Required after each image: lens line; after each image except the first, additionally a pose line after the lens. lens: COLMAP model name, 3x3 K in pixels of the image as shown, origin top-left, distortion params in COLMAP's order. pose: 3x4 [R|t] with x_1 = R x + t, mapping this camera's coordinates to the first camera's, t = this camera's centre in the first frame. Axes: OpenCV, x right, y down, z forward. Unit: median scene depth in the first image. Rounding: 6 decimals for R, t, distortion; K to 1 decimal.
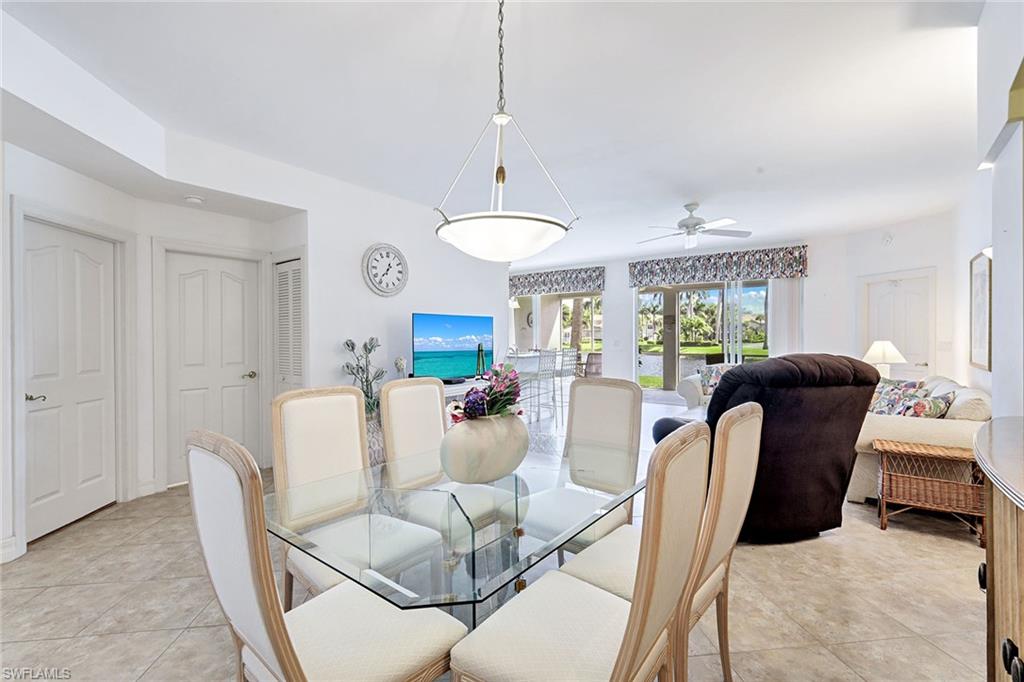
lens RADIAL K [[448.0, 0, 511.6], [0, 448.0, 337.6], [0, 0, 1]] dist [0.003424, 0.000533]
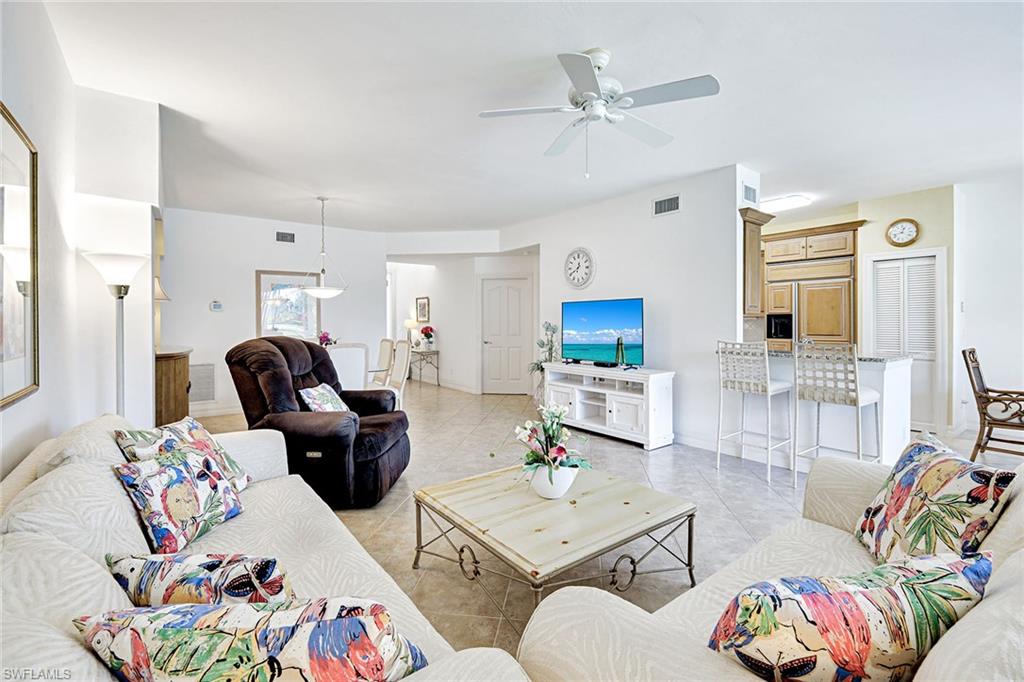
lens RADIAL K [[448.0, 0, 515.5], [0, 448.0, 325.1], [0, 0, 1]] dist [0.003424, 0.000533]
pose [[-0.248180, 0.010886, -0.968653, 0.590492], [0.000301, 0.999938, 0.011160, -0.002982], [0.968714, 0.002478, -0.248168, 0.683098]]
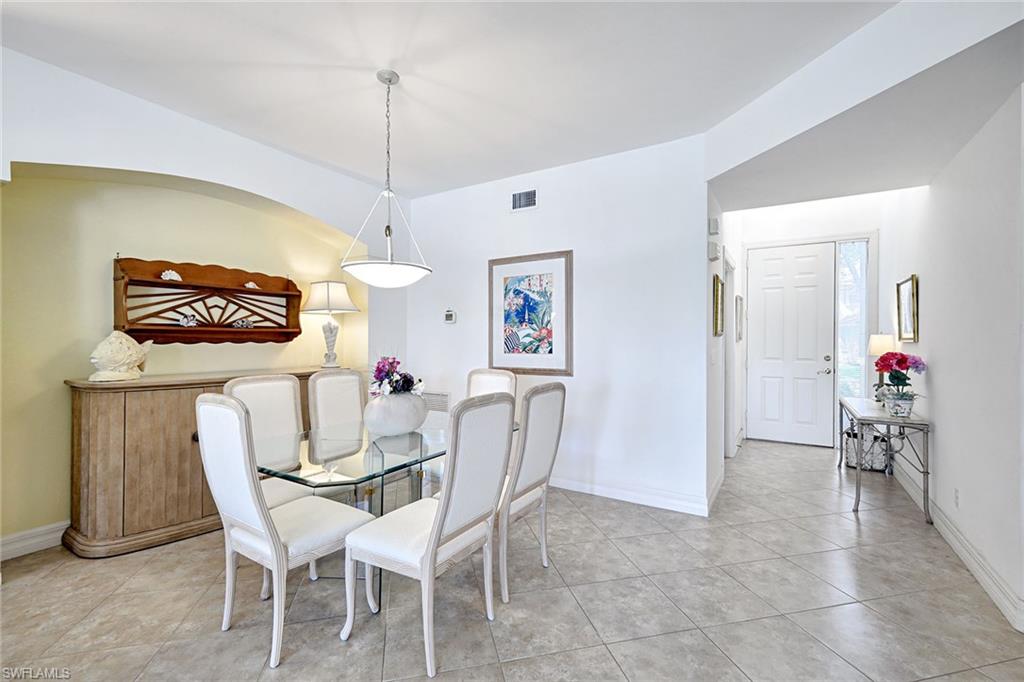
lens RADIAL K [[448.0, 0, 513.0], [0, 448.0, 339.5], [0, 0, 1]] dist [0.003424, 0.000533]
pose [[-0.992534, 0.000222, -0.121970, -0.055184], [0.000067, 0.999999, 0.001278, -0.000106], [0.121971, 0.001261, -0.992533, 0.559494]]
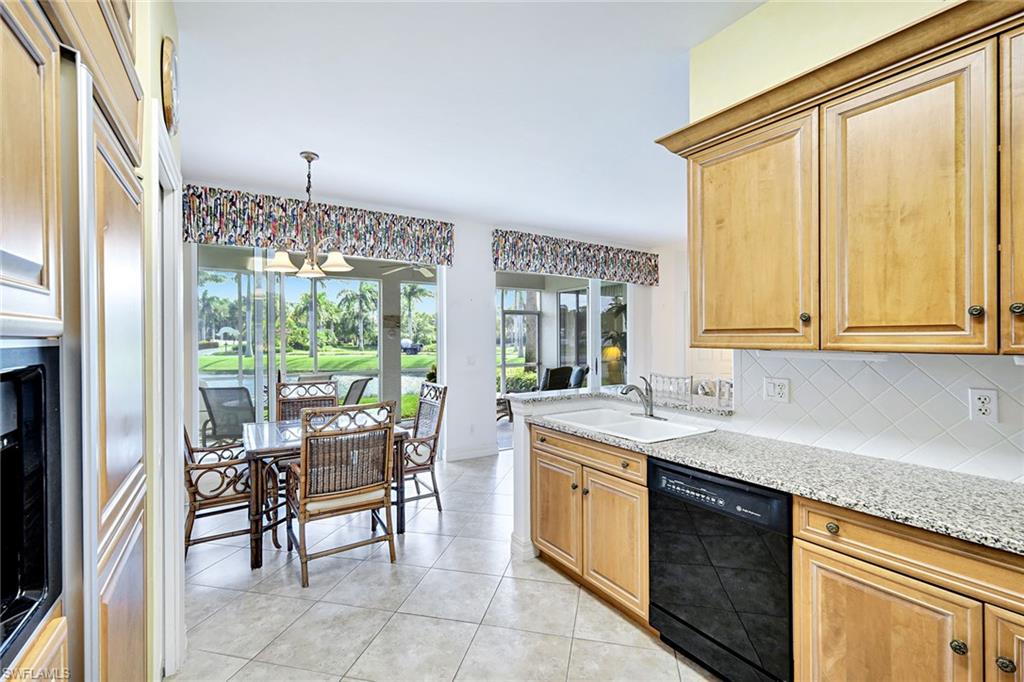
lens RADIAL K [[448.0, 0, 512.0], [0, 448.0, 336.3], [0, 0, 1]] dist [0.003424, 0.000533]
pose [[0.332793, 0.006323, 0.942979, -0.345163], [0.005818, 0.999945, -0.008758, -0.015184], [-0.942982, 0.008401, 0.332738, 0.860366]]
